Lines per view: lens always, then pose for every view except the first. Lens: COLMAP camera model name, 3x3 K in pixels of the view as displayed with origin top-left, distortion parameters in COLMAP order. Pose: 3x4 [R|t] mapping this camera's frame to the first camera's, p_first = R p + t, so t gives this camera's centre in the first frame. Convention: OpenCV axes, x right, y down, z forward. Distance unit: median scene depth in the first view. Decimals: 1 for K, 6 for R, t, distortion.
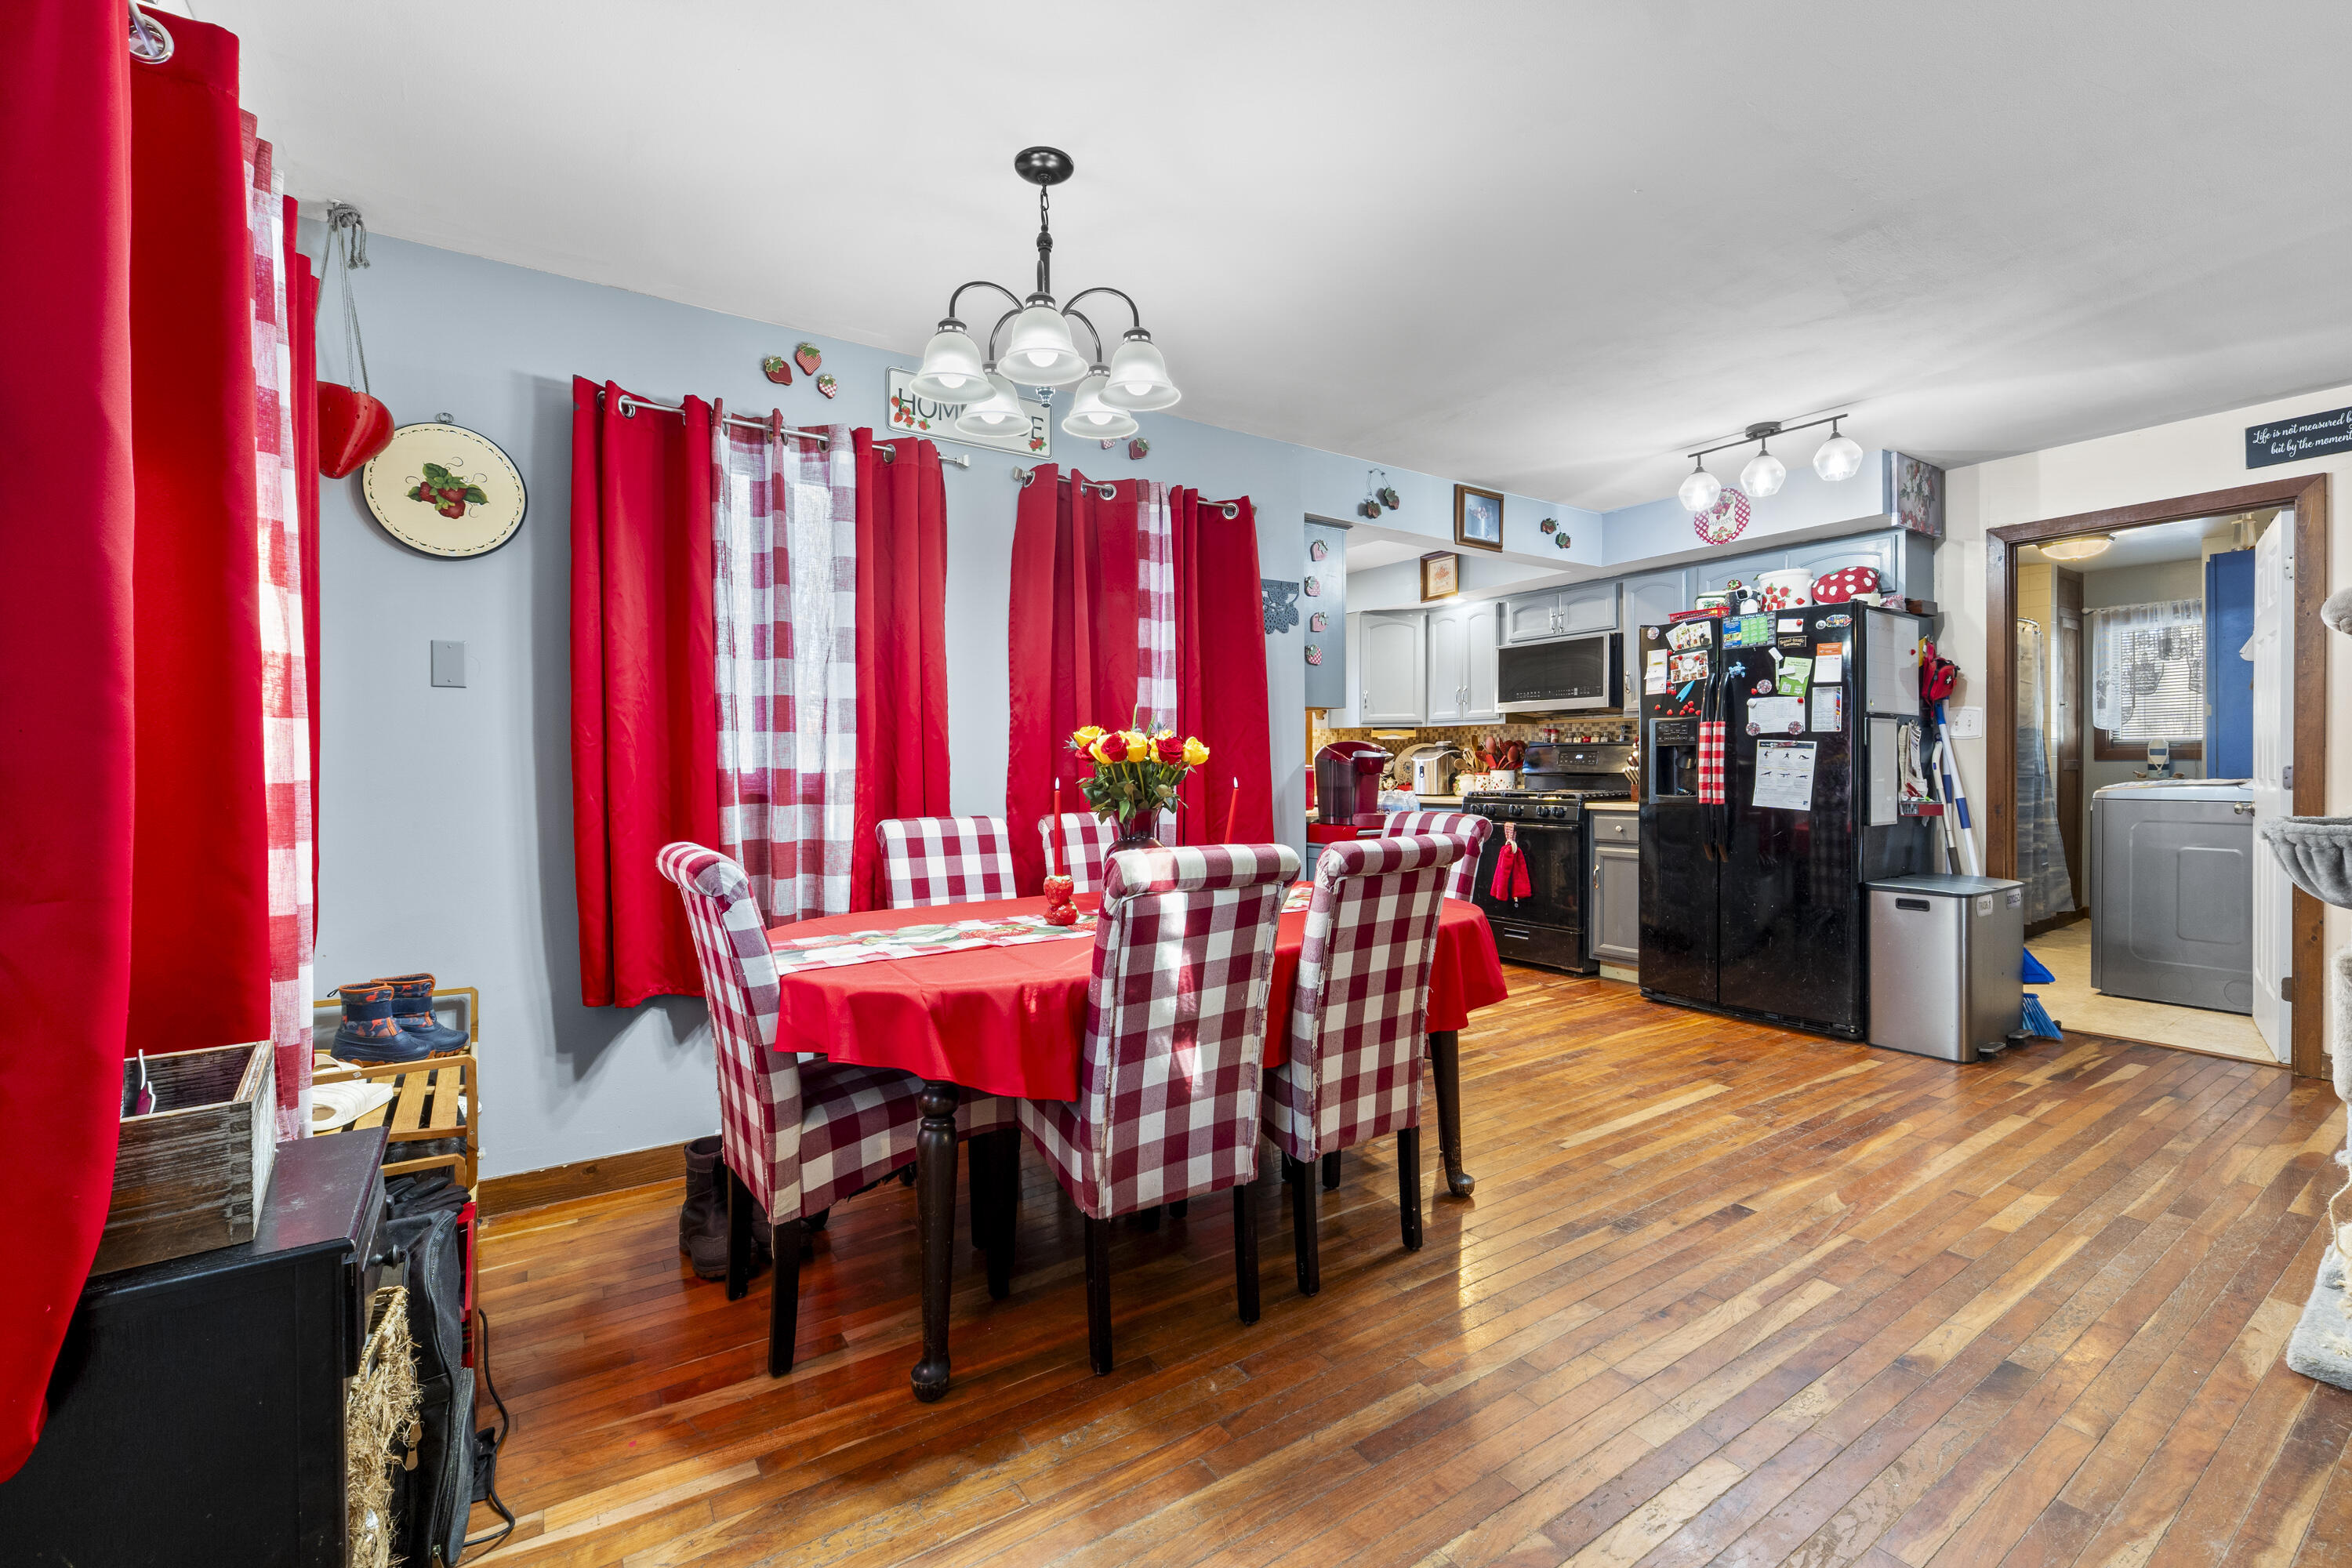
lens RADIAL K [[1003.6, 0, 1178.7], [0, 1003.6, 774.3], [0, 0, 1]] dist [-0.000278, -0.000102]
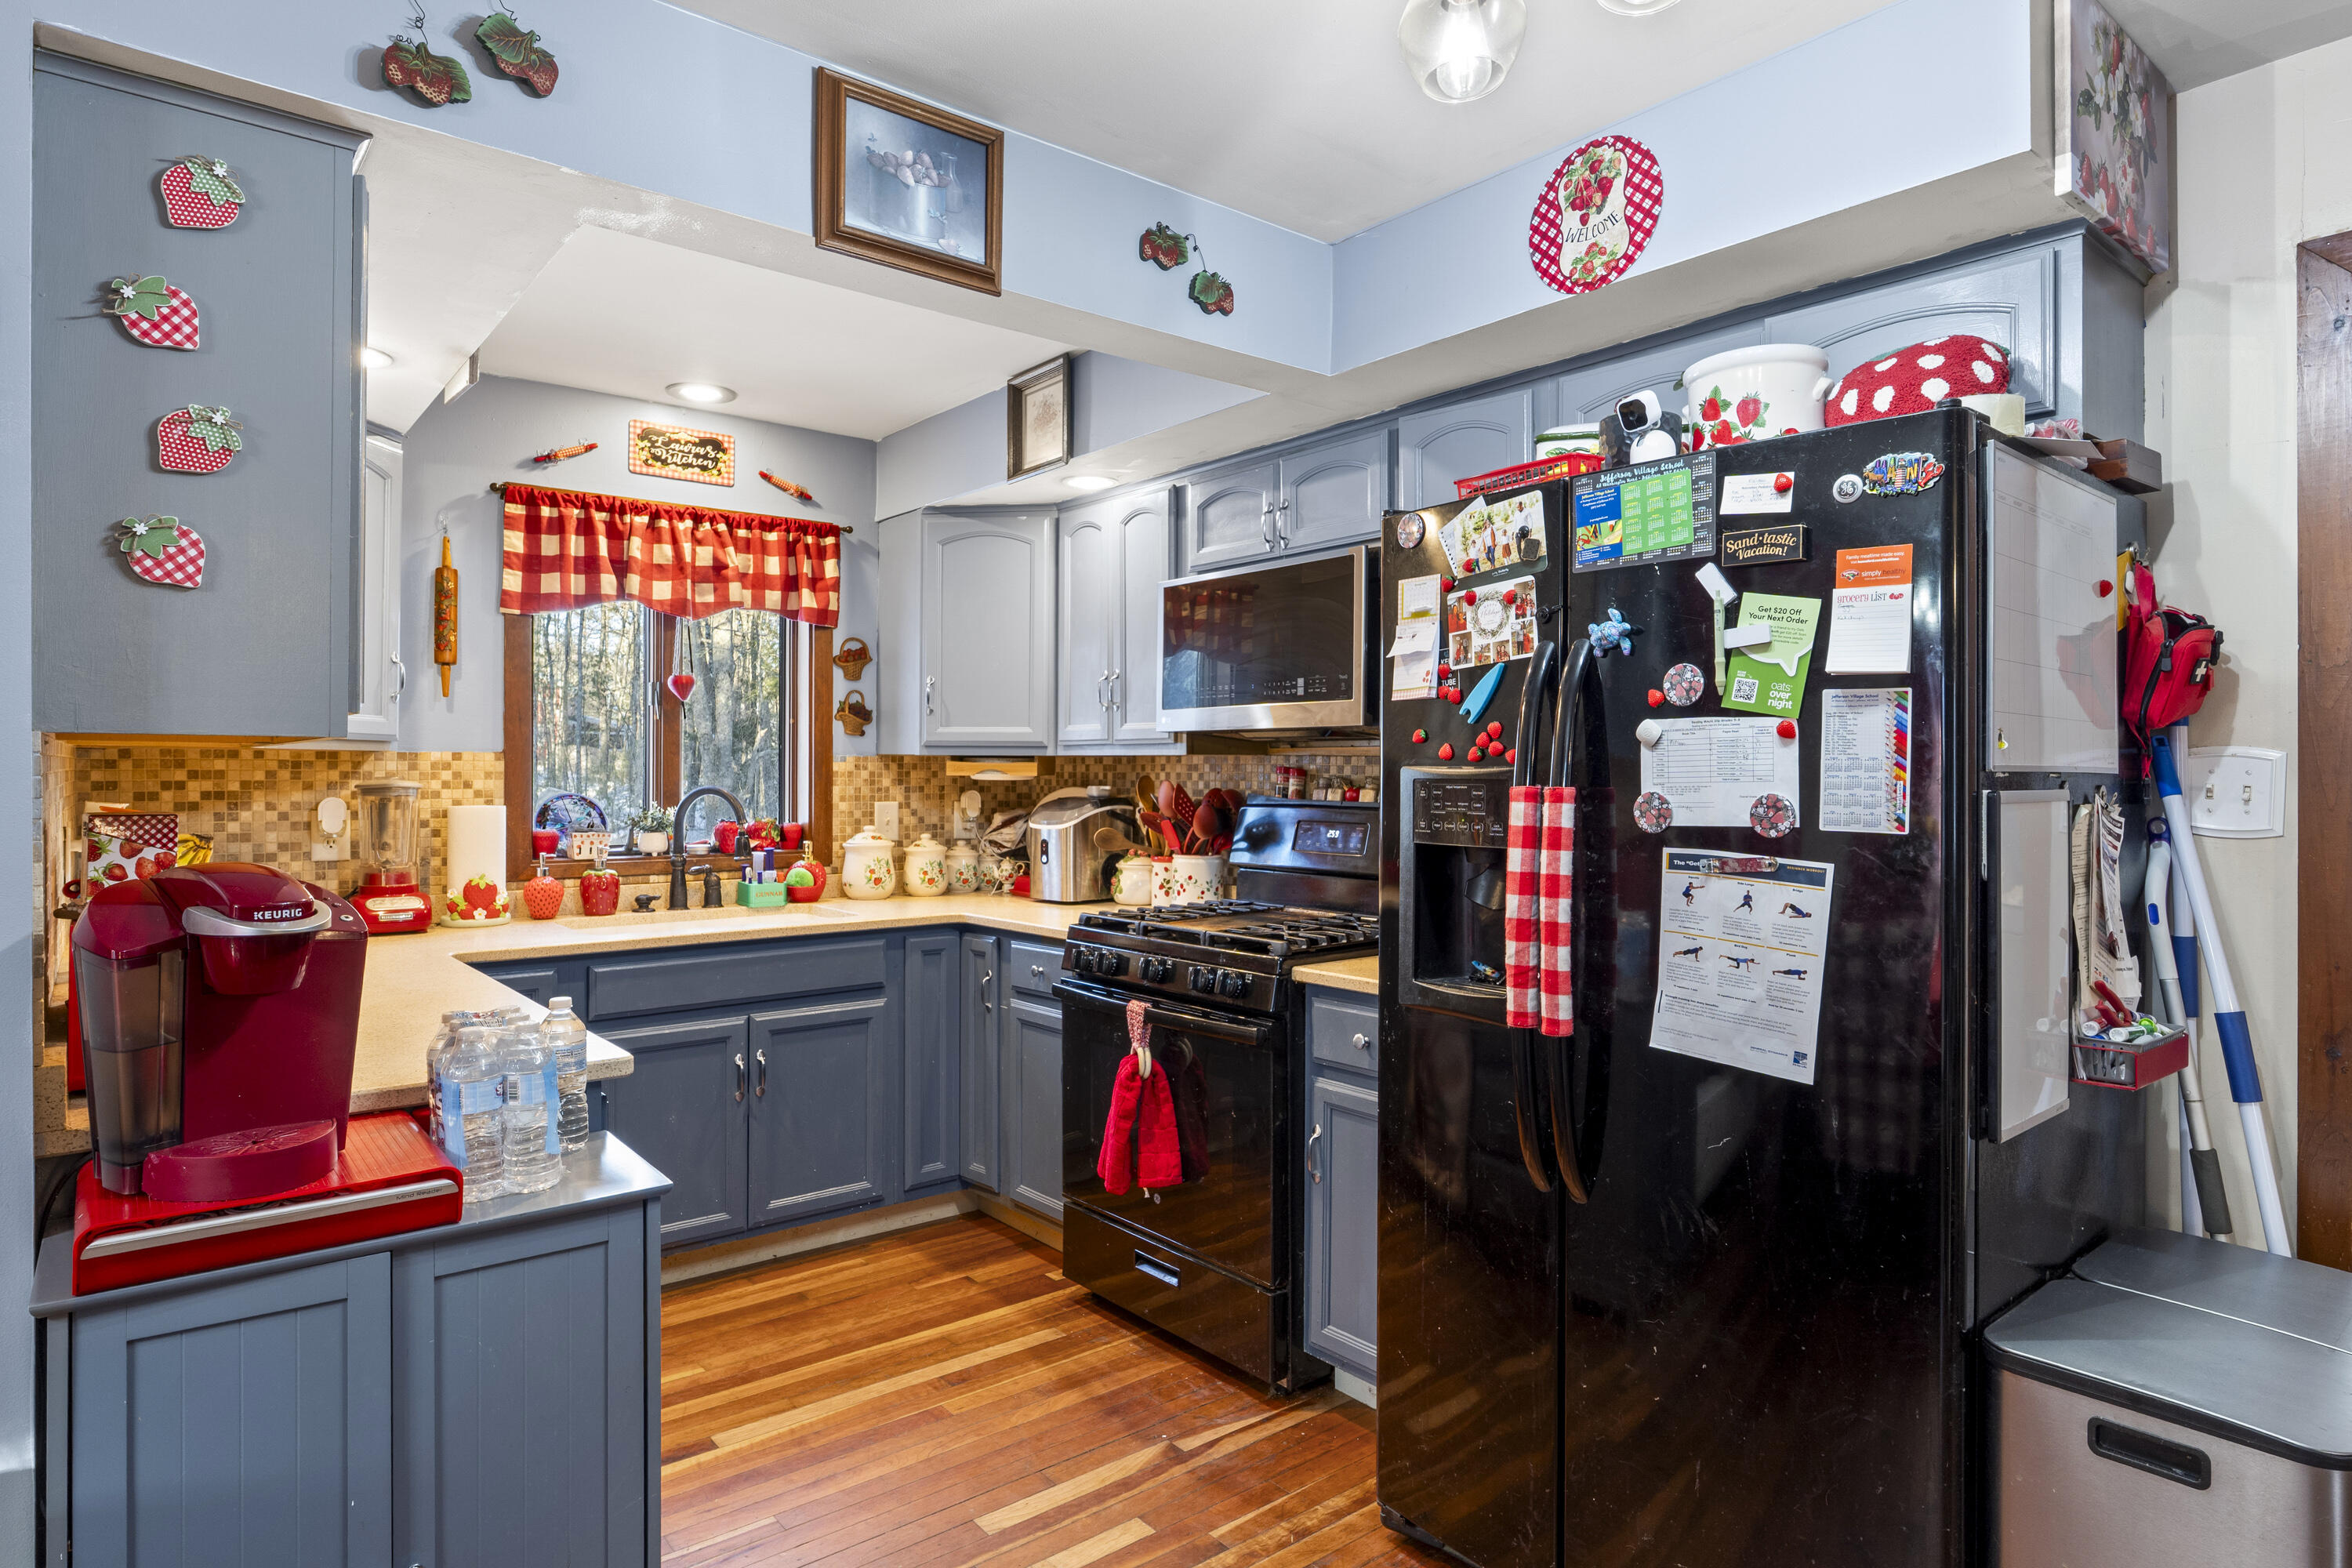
lens RADIAL K [[1316.7, 0, 1175.7], [0, 1316.7, 768.1], [0, 0, 1]] dist [-0.001210, 0.000274]
pose [[0.995868, 0.007682, 0.090483, 0.365300], [-0.006703, 0.999916, -0.011115, -0.052001], [-0.090561, 0.010463, 0.995836, 0.565489]]
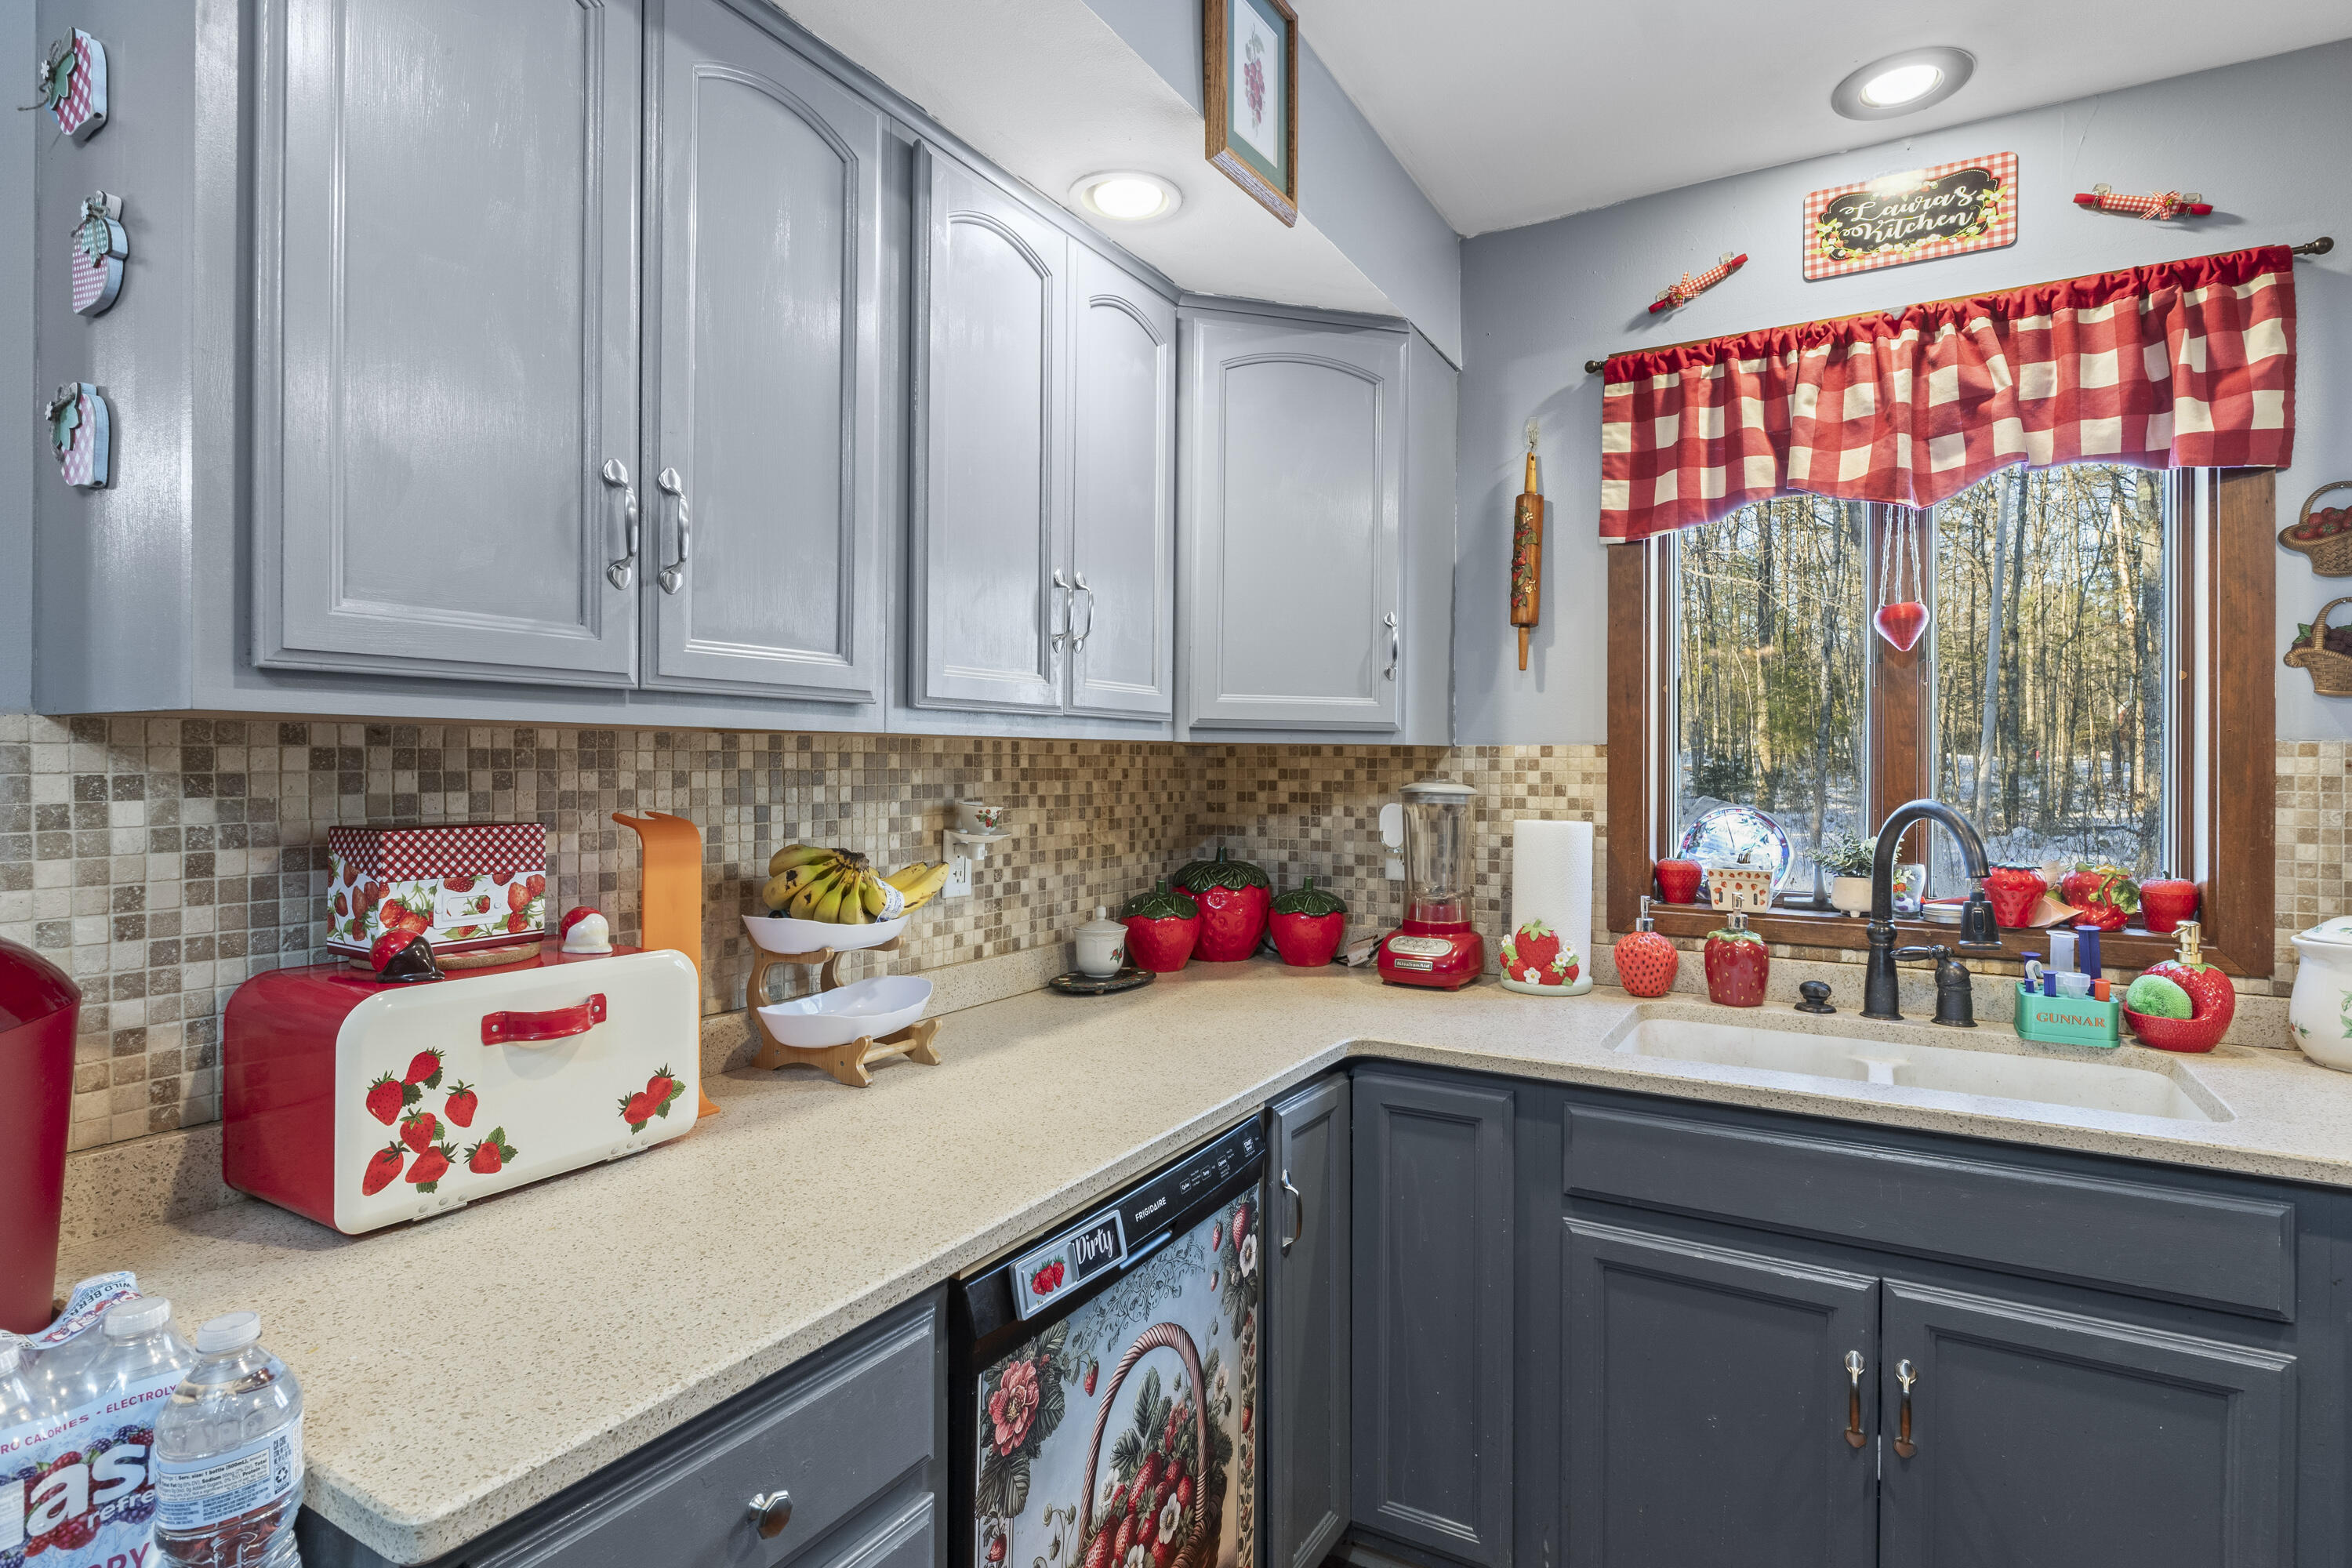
lens RADIAL K [[1172.3, 0, 1180.3], [0, 1172.3, 763.2], [0, 0, 1]] dist [-0.003822, -0.000140]
pose [[0.432727, 0.006645, -0.901500, 0.399774], [-0.015398, 0.999881, -0.000021, -0.057388], [0.901393, 0.013890, 0.432778, 1.032302]]
